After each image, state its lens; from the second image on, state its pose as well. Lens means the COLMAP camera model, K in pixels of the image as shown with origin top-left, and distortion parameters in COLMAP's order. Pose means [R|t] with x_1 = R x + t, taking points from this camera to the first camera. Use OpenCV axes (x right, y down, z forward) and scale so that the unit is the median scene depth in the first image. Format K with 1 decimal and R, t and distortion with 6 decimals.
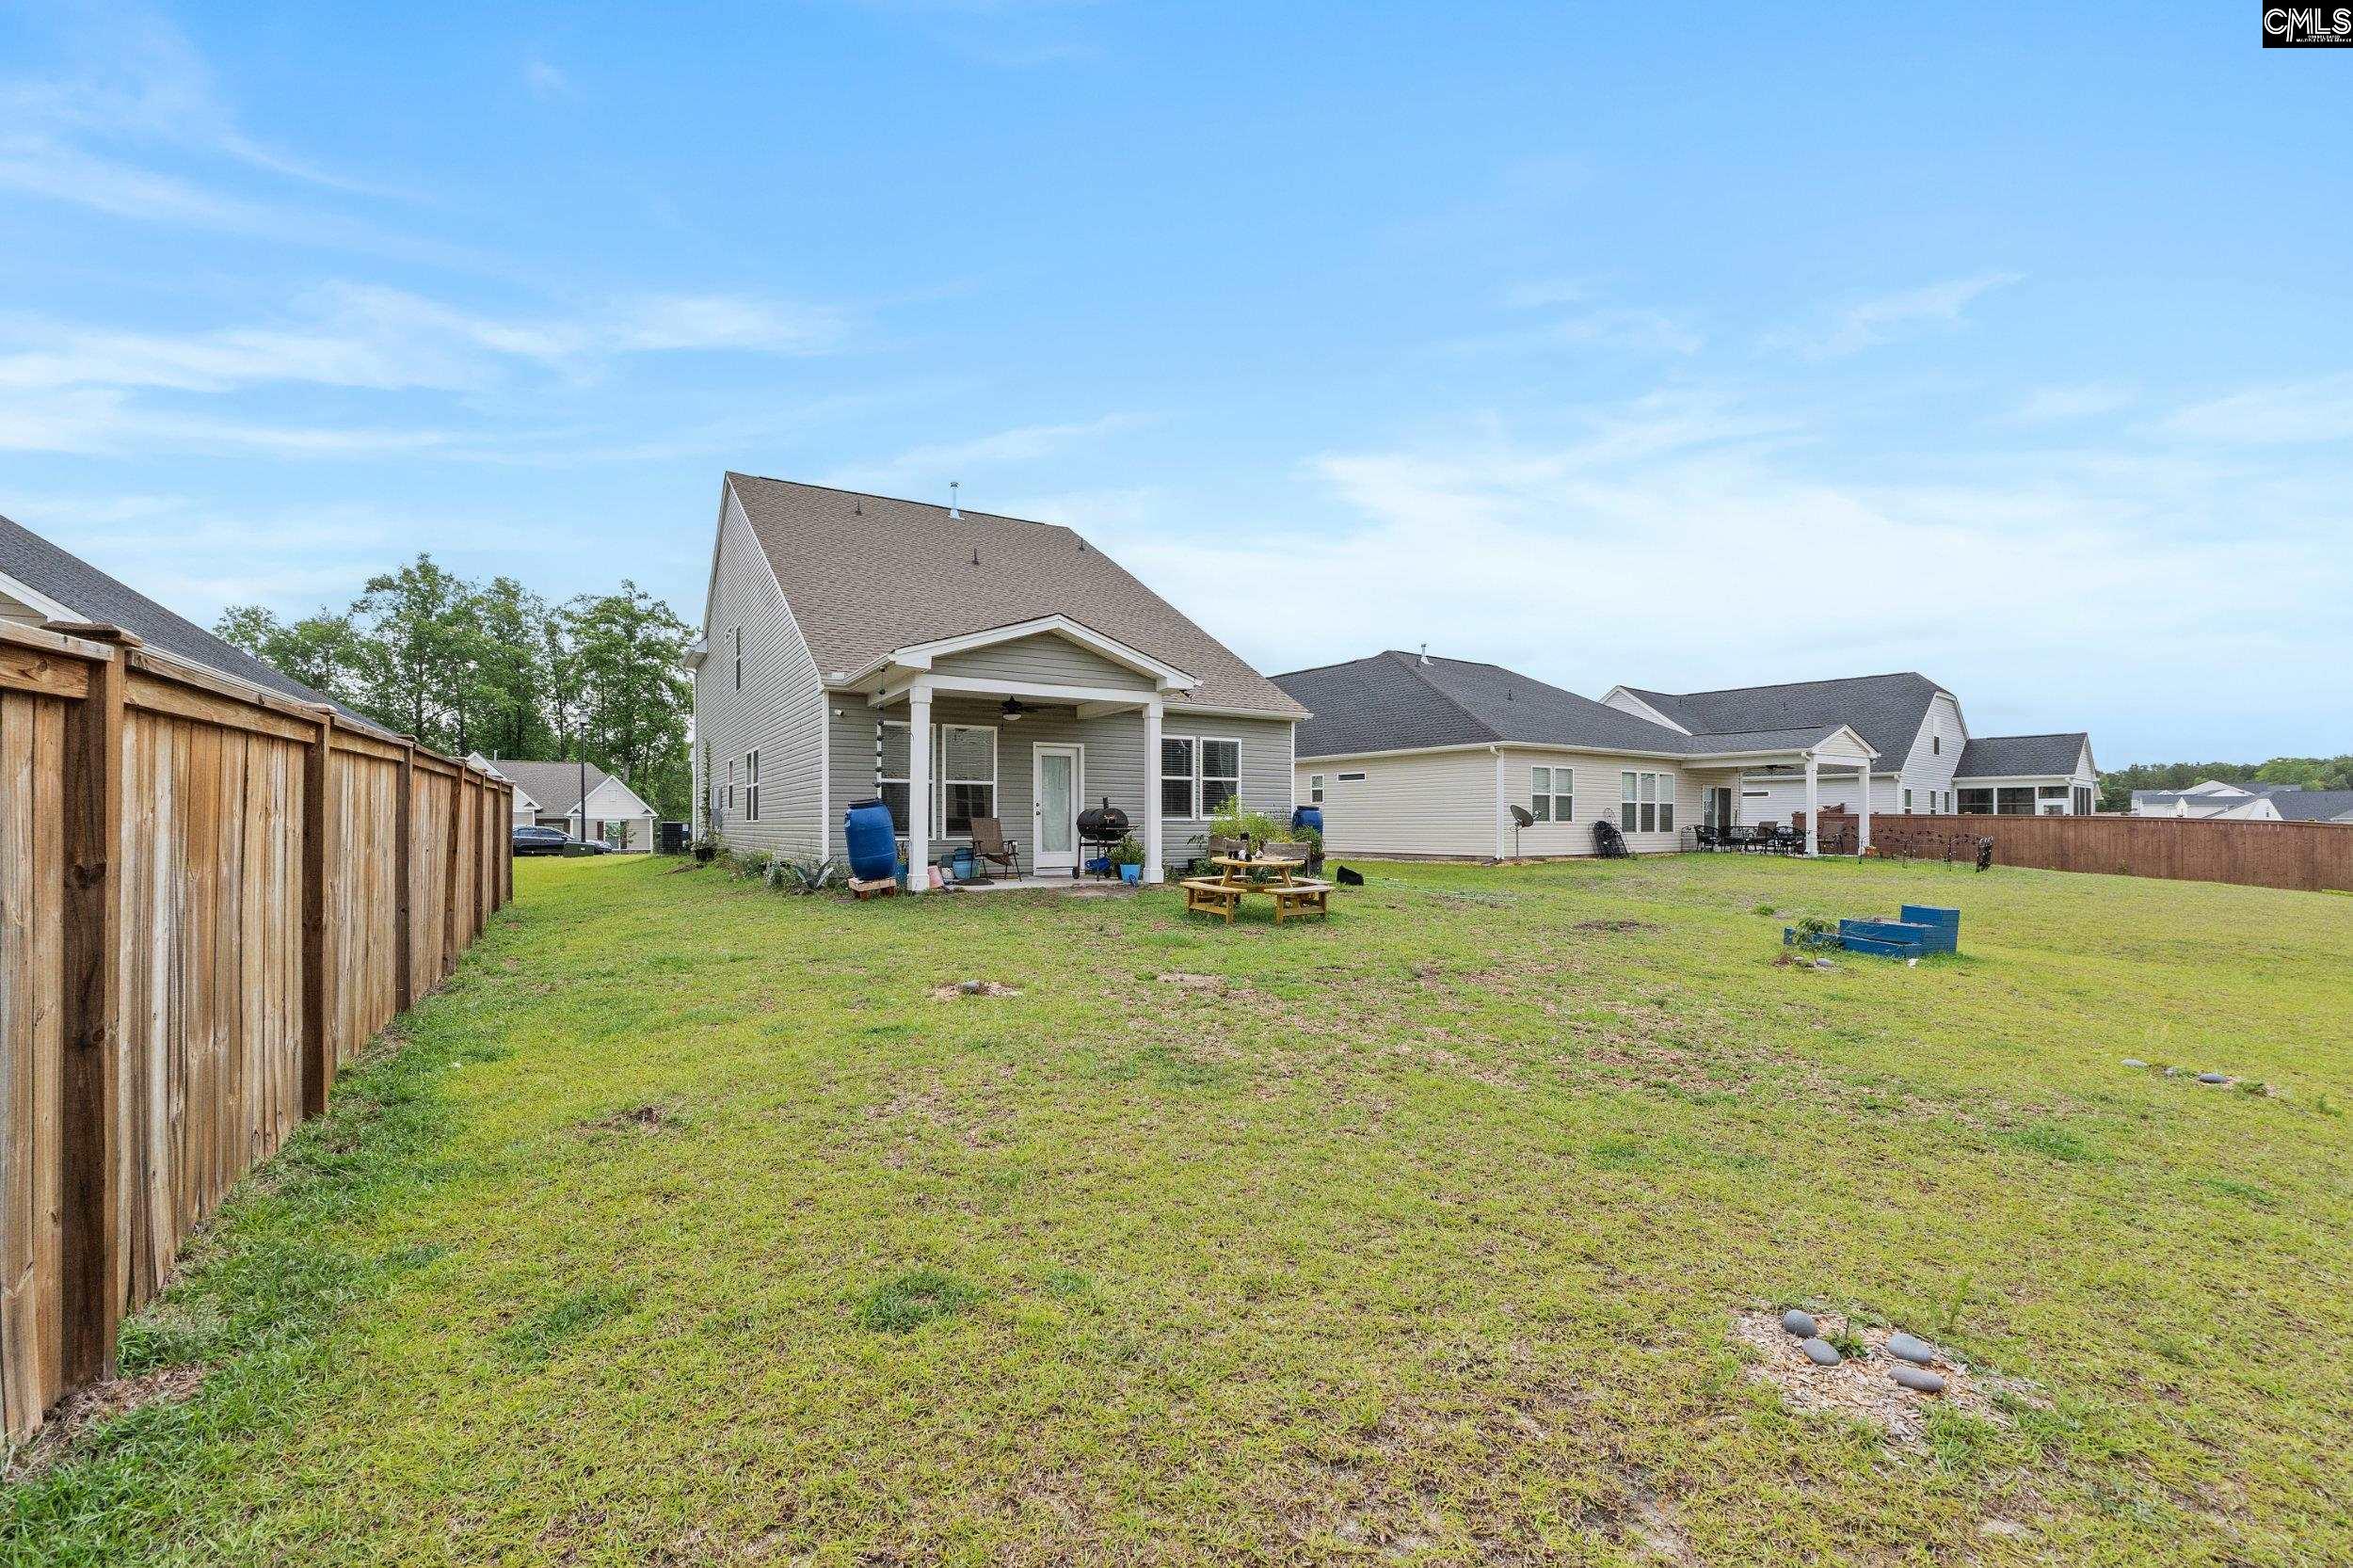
lens RADIAL K [[1038.5, 0, 1171.5], [0, 1038.5, 797.1], [0, 0, 1]] dist [-0.013471, -0.000351]
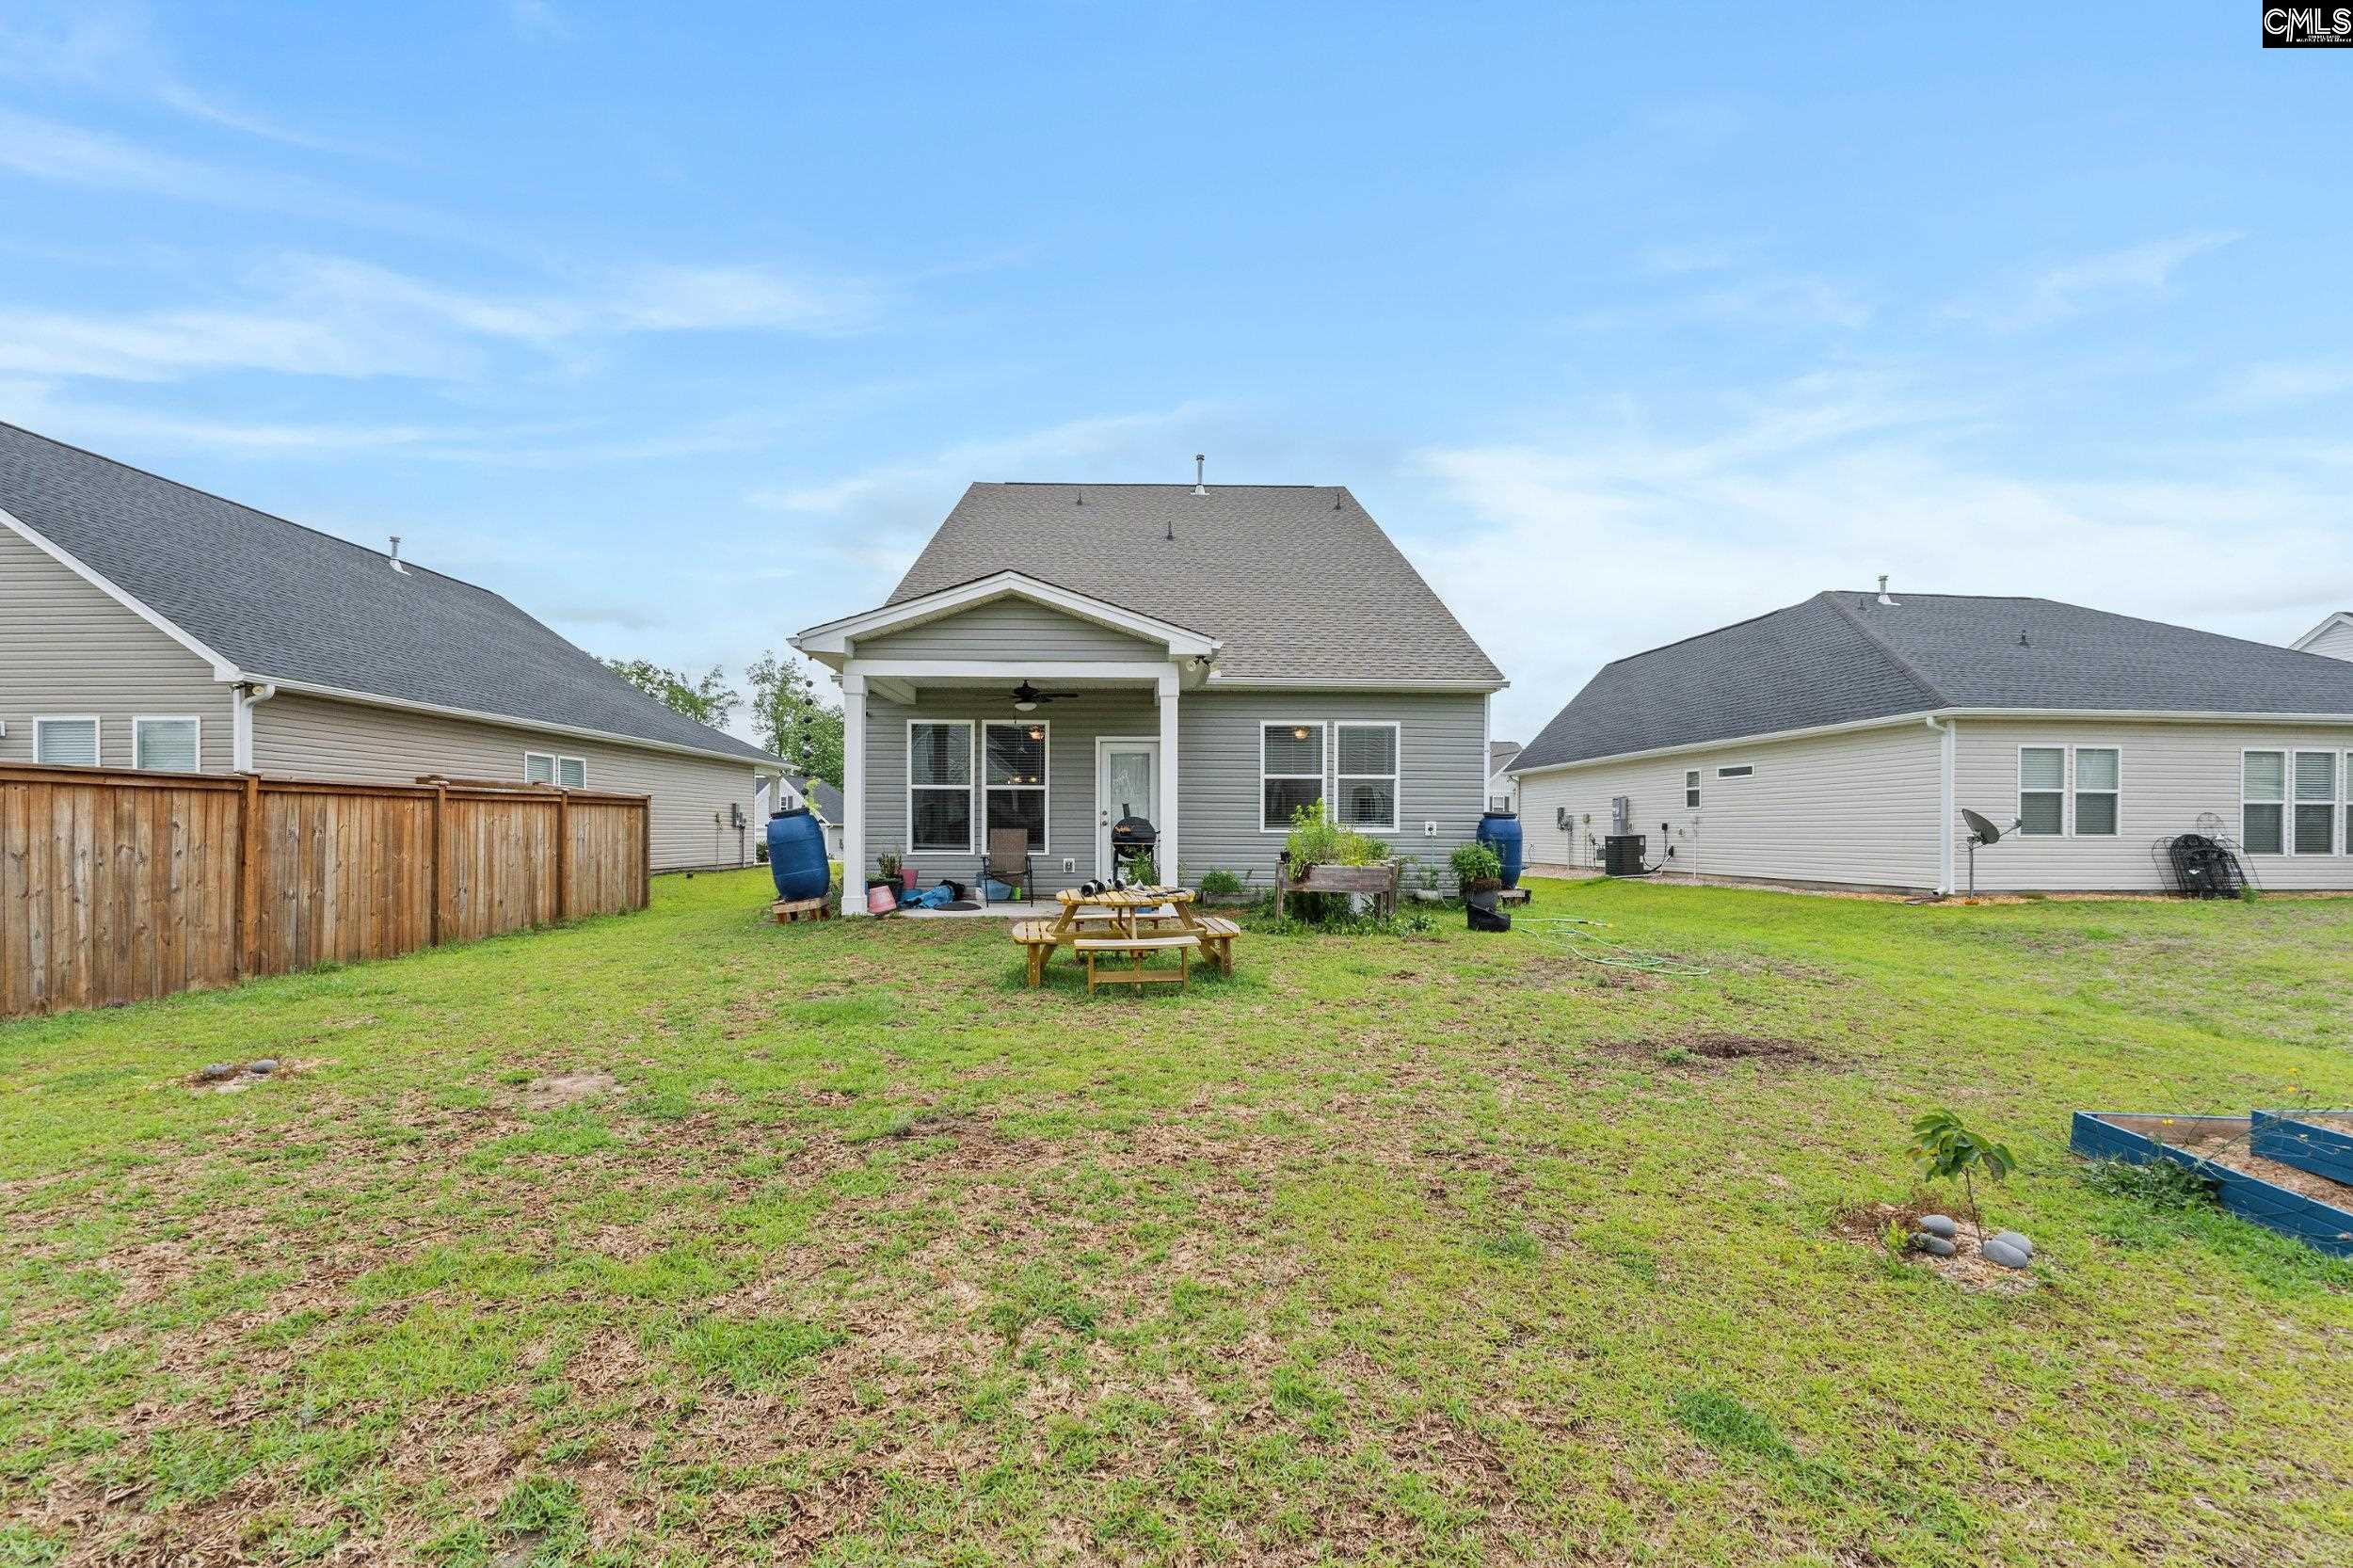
lens RADIAL K [[1038.5, 0, 1178.2], [0, 1038.5, 792.9], [0, 0, 1]] dist [-0.013471, -0.000351]
pose [[0.865138, -0.016194, -0.501272, 0.224956], [0.009478, 0.999828, -0.015942, 0.003413], [0.501444, 0.009040, 0.865143, 0.217599]]
